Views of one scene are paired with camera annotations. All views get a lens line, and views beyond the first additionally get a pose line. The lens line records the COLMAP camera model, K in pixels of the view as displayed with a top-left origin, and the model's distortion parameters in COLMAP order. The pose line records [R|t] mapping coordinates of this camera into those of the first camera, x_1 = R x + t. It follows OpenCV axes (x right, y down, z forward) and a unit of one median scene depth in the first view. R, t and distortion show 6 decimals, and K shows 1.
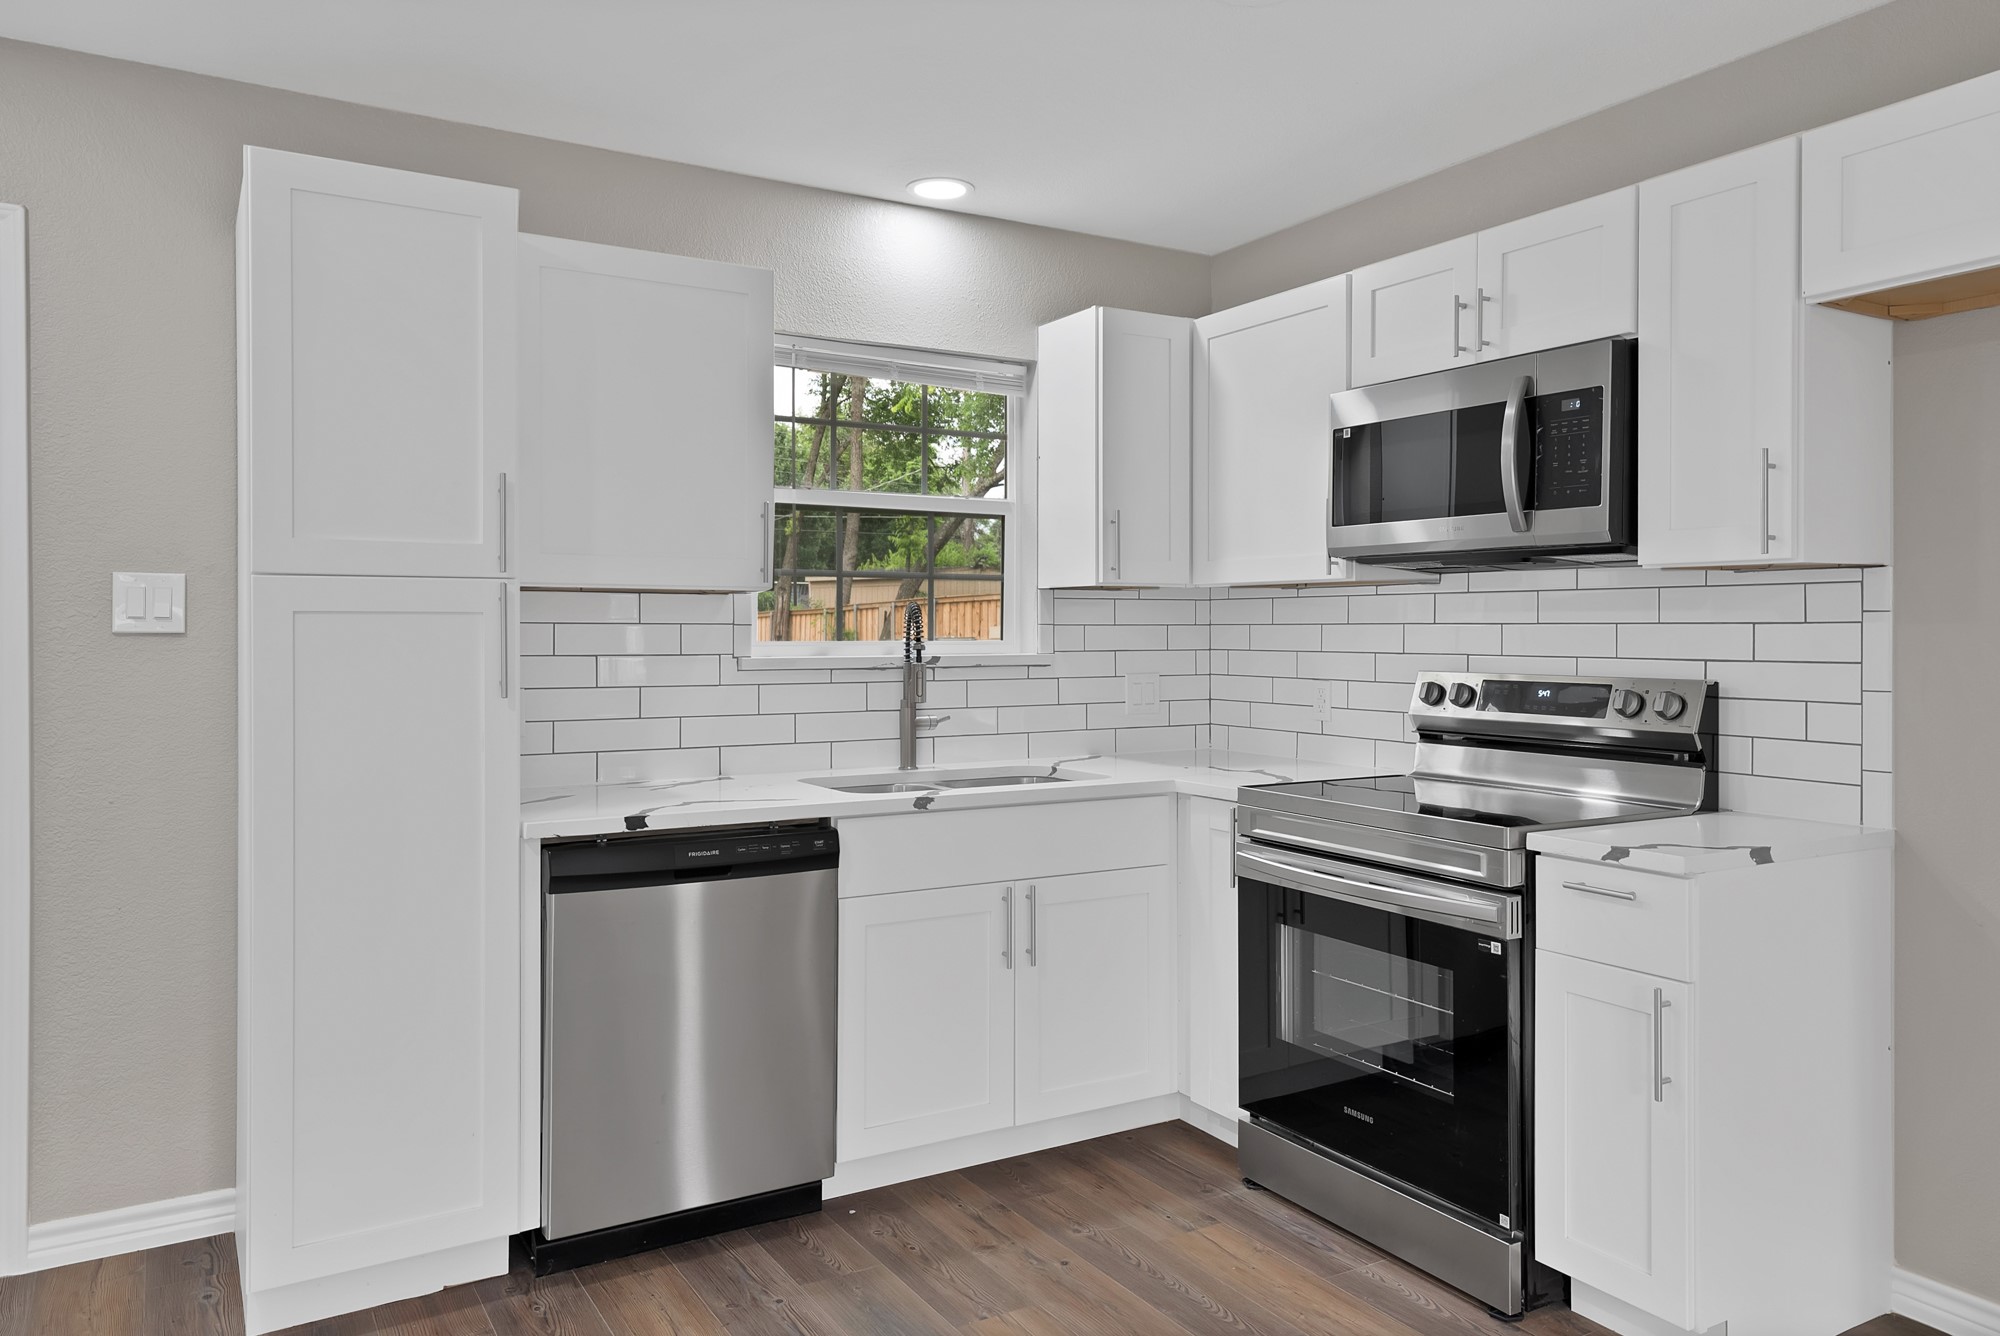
lens RADIAL K [[1371.4, 0, 1003.8], [0, 1371.4, 631.3], [0, 0, 1]] dist [0.023197, 0.001358]
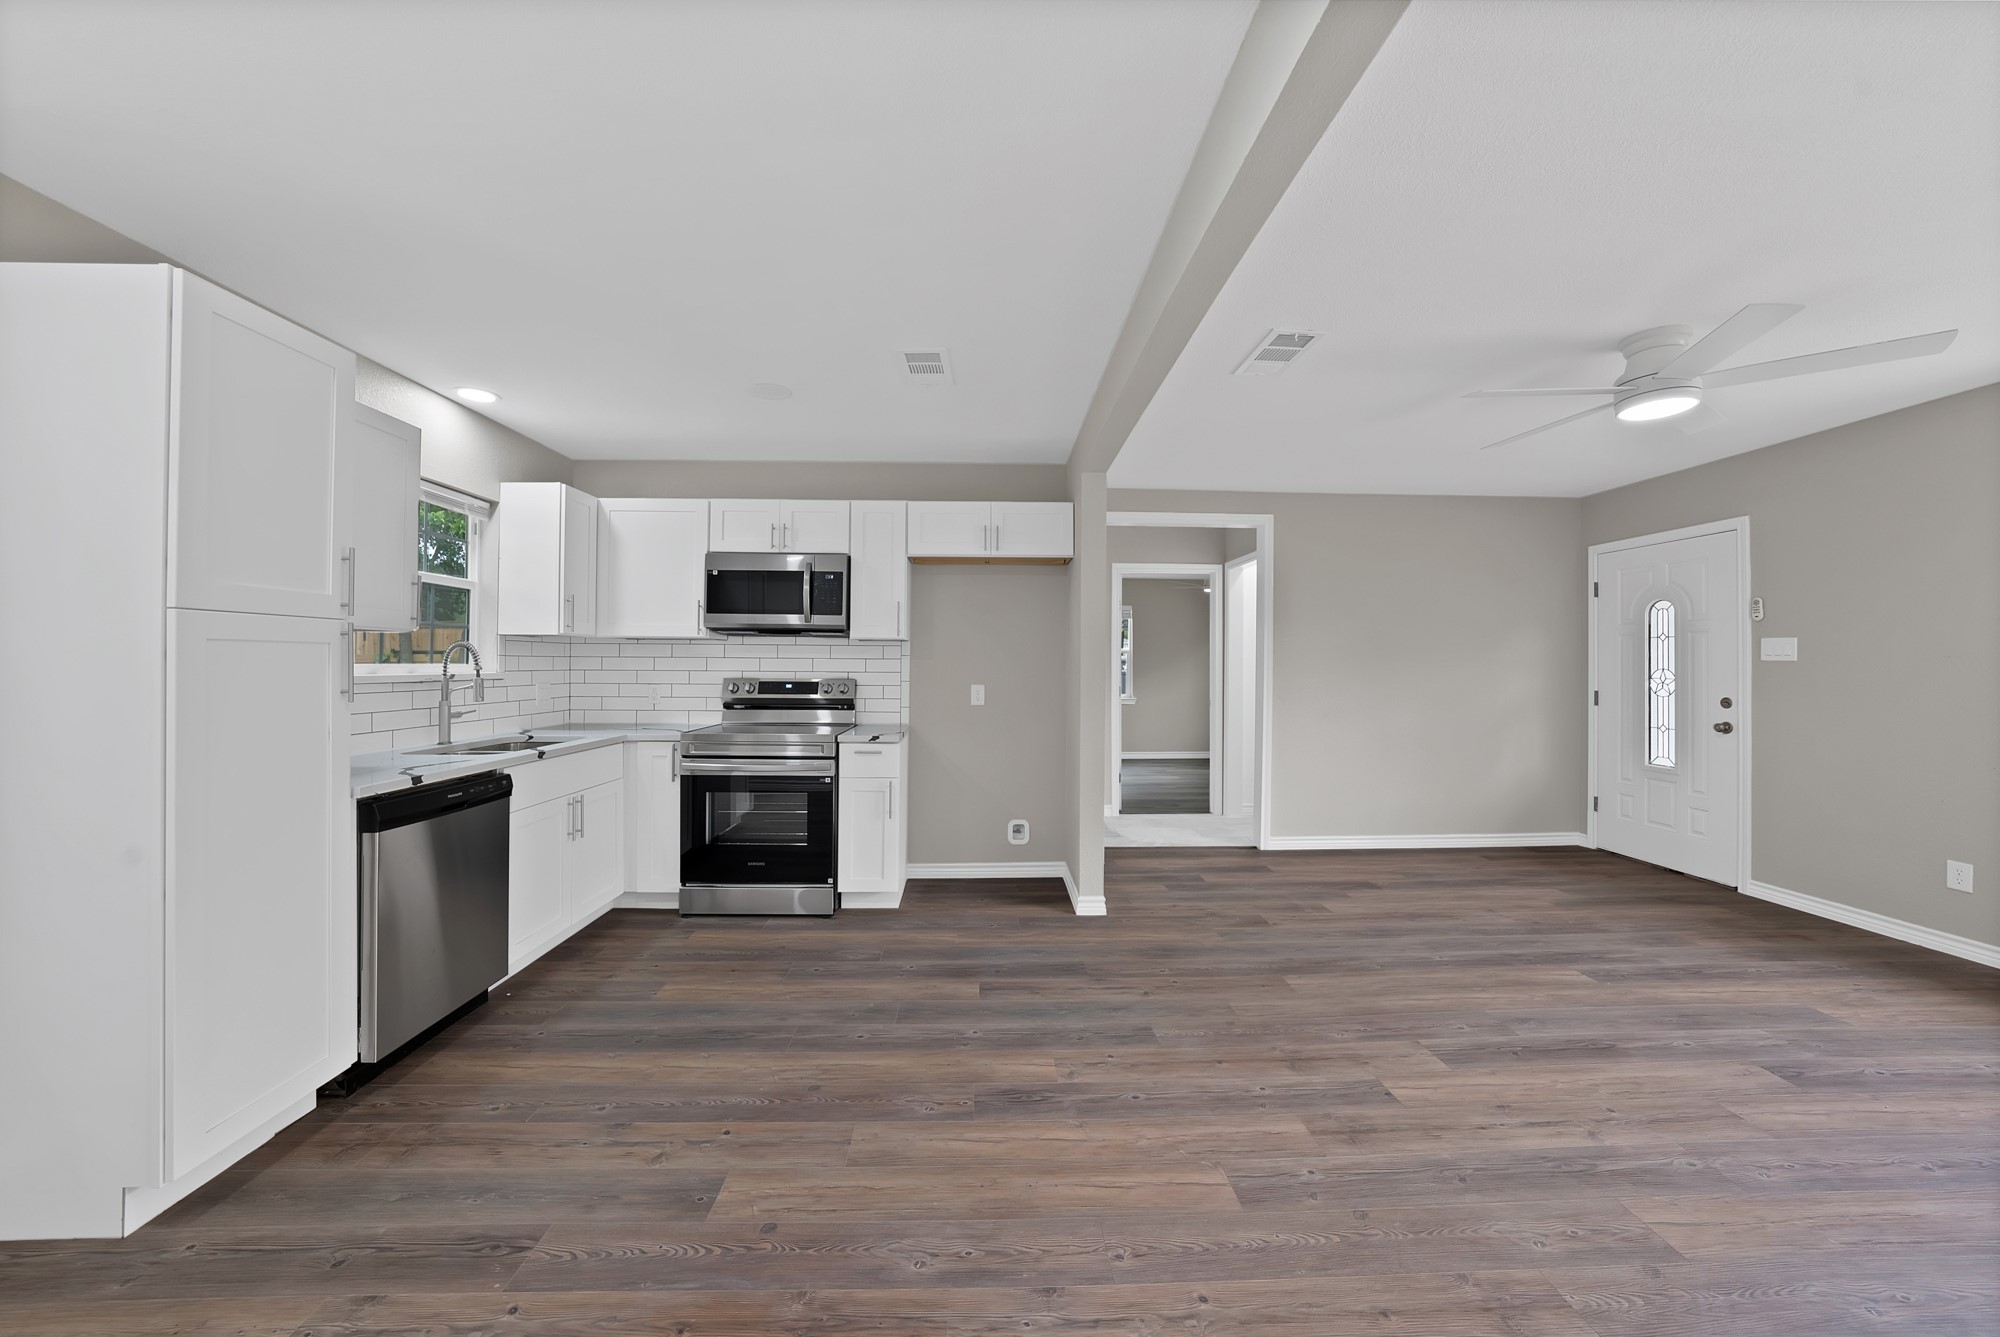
lens RADIAL K [[714.4, 0, 983.4], [0, 714.4, 661.8], [0, 0, 1]] dist [-0.025967, 0.004820]
pose [[0.498809, 0.006356, 0.866689, -0.591944], [-0.005180, 0.999977, -0.004353, 0.005047], [-0.866697, -0.002318, 0.498830, 0.044943]]
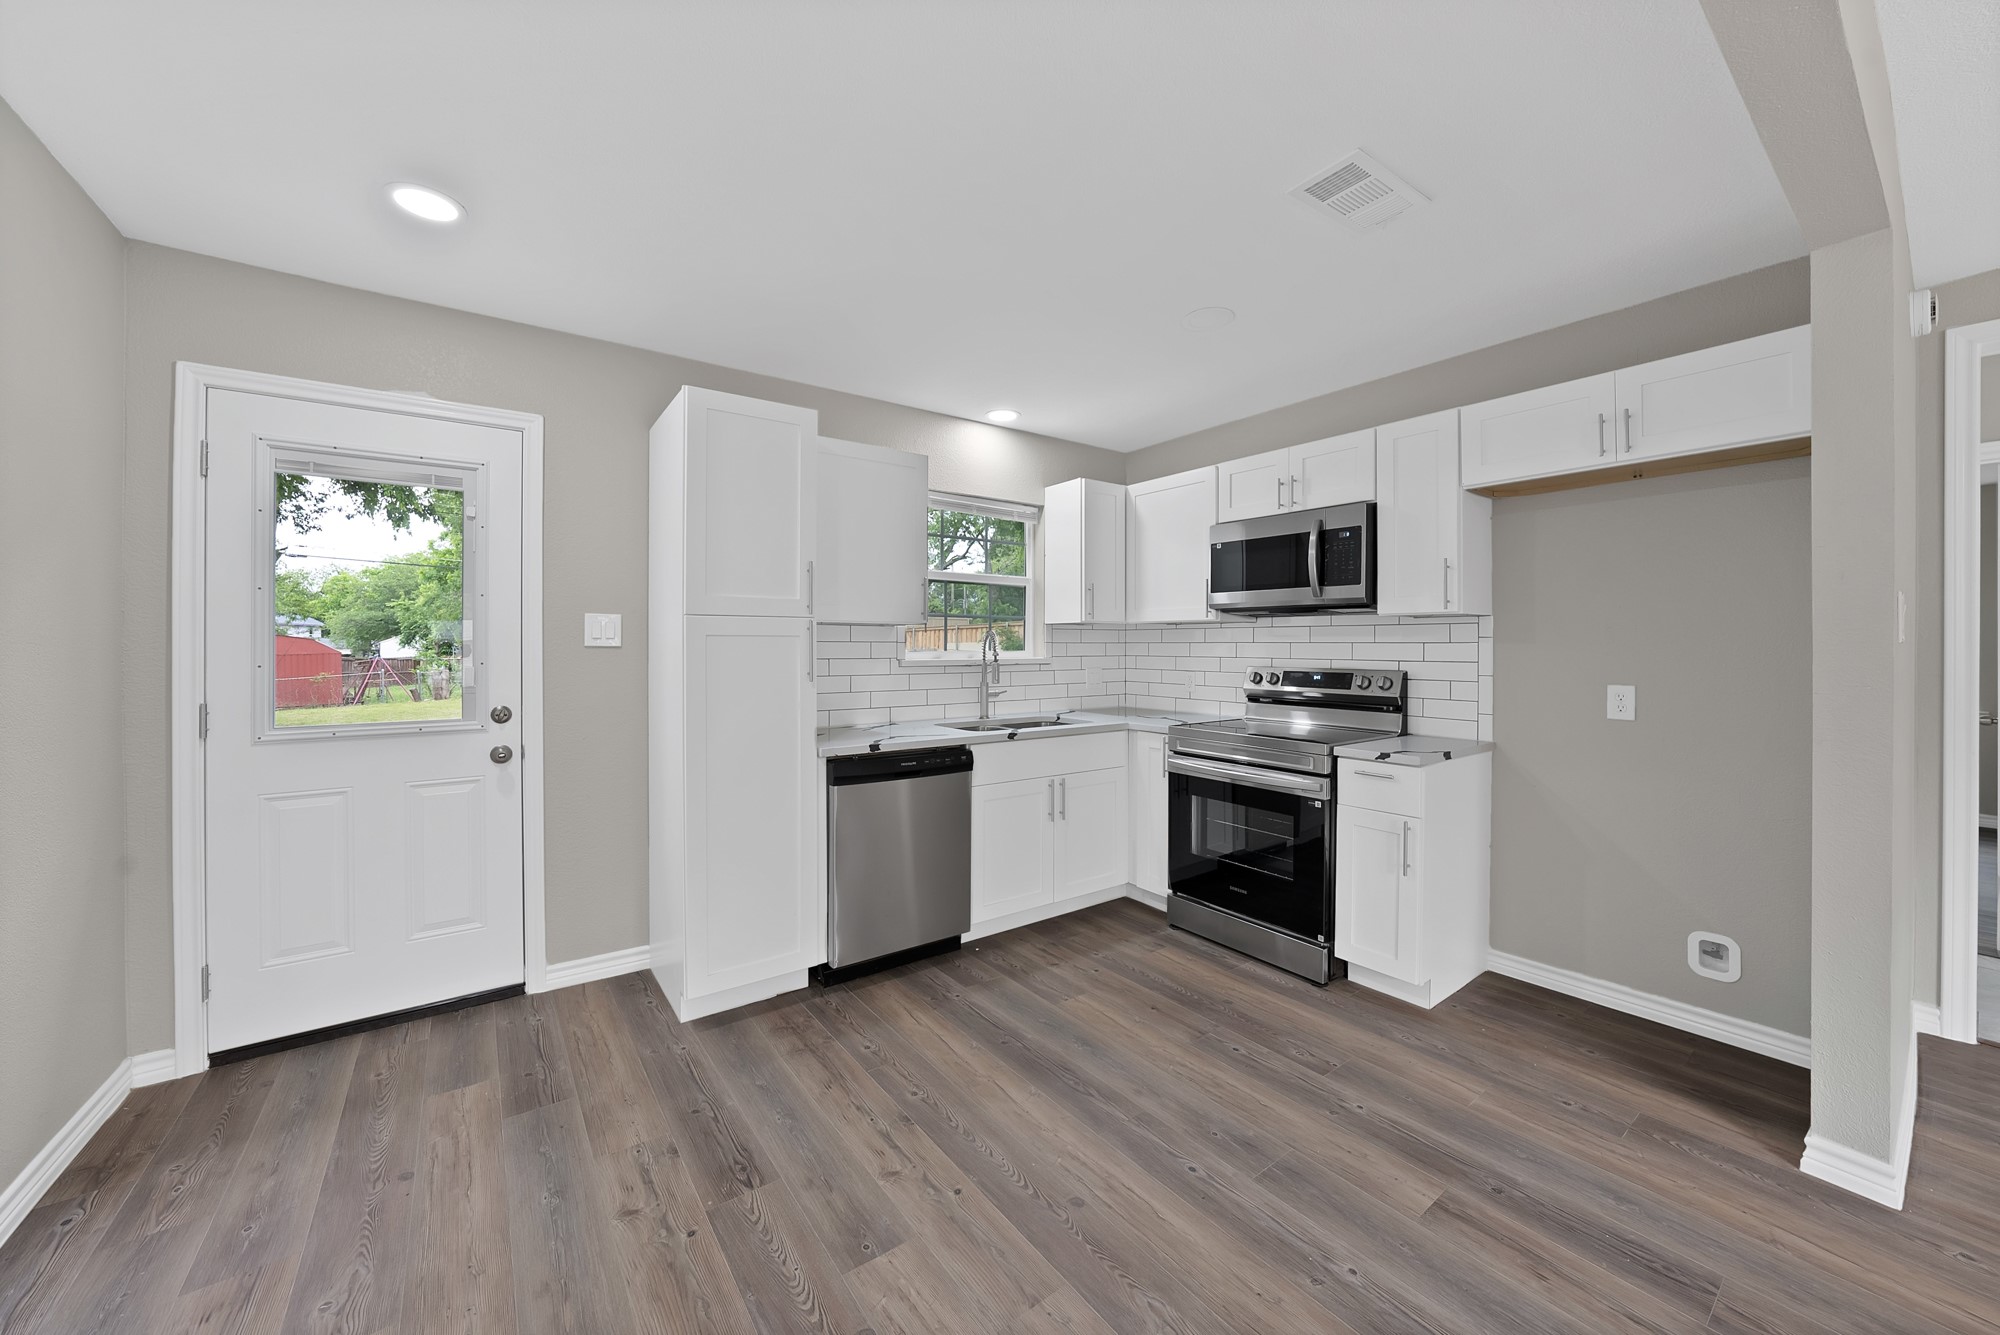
lens RADIAL K [[722.7, 0, 1005.7], [0, 722.7, 643.0], [0, 0, 1]] dist [-0.028501, 0.005707]
pose [[0.995389, 0.001671, 0.095909, -0.169973], [-0.001319, 0.999992, -0.003731, -0.000756], [-0.095915, 0.003587, 0.995383, -0.000320]]
